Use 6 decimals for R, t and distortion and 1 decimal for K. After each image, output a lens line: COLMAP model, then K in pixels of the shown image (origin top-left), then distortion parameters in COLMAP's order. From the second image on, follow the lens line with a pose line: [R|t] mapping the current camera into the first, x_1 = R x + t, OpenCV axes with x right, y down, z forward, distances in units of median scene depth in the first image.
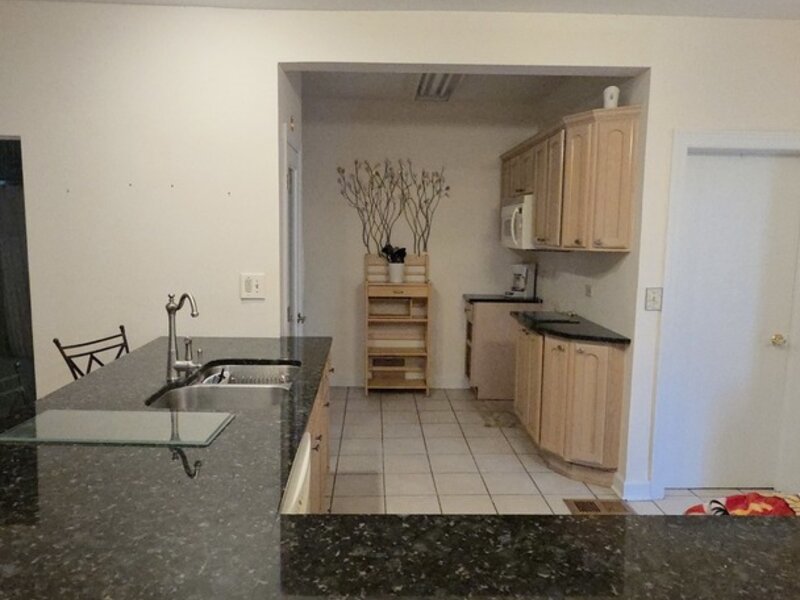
lens RADIAL K [[653.3, 0, 400.0], [0, 653.3, 300.0], [0, 0, 1]] dist [-0.000161, 0.000471]
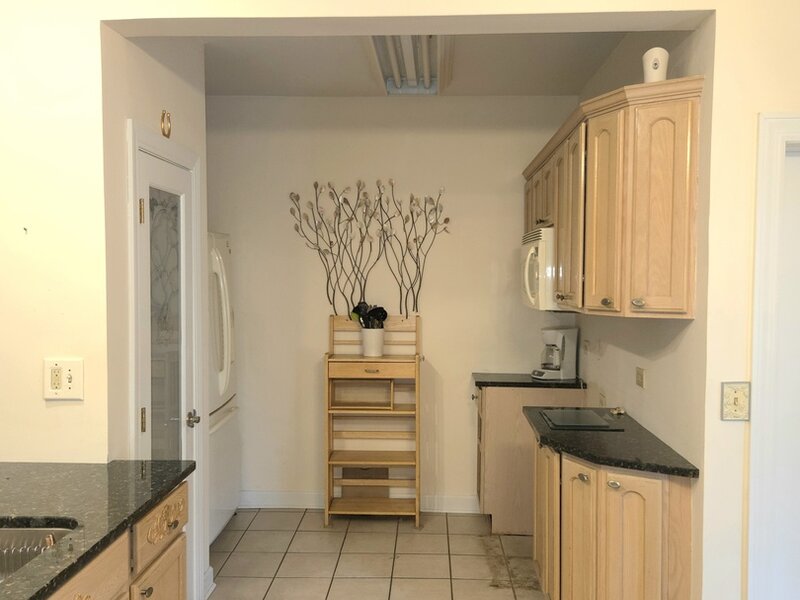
lens RADIAL K [[811.8, 0, 400.0], [0, 811.8, 300.0], [0, 0, 1]] dist [0.148831, -0.300393]
pose [[0.997438, -0.005835, -0.071297, 0.085485], [0.000396, 0.997103, -0.076066, -0.021121], [0.071534, 0.075843, 0.994551, 0.143999]]
